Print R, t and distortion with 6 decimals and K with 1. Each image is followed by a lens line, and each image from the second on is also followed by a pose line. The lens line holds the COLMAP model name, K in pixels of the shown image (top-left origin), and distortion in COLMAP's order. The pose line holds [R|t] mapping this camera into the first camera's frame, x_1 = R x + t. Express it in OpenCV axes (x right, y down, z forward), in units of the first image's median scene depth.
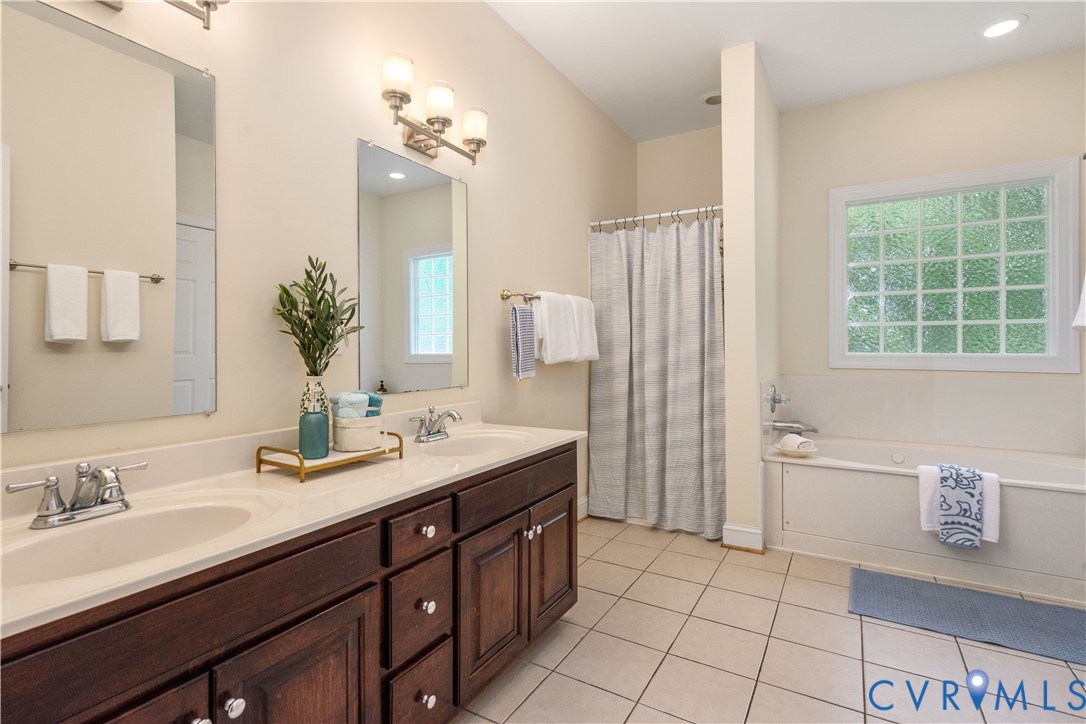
lens RADIAL K [[519.9, 0, 541.9], [0, 519.9, 355.8], [0, 0, 1]] dist [-0.005779, -0.000722]
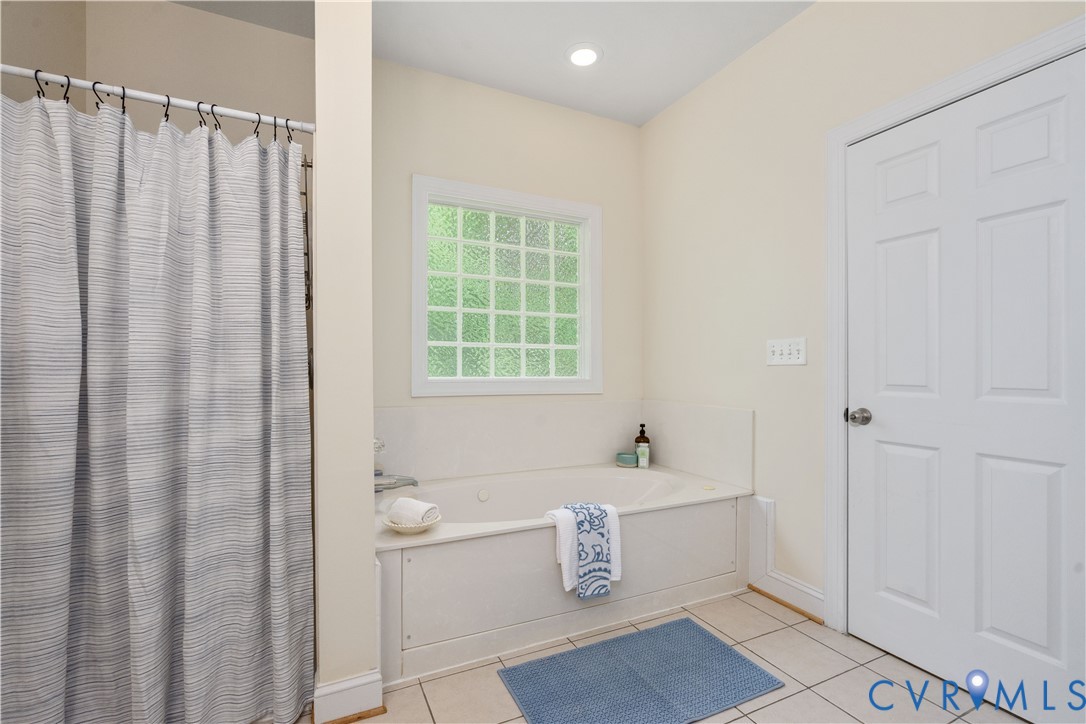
lens RADIAL K [[484.6, 0, 539.8], [0, 484.6, 368.3], [0, 0, 1]] dist [-0.004666, 0.002054]
pose [[0.558215, 0.006130, 0.829674, 0.049129], [0.010939, 0.999831, -0.014747, -0.009375], [-0.829624, 0.017308, 0.558054, 0.478481]]
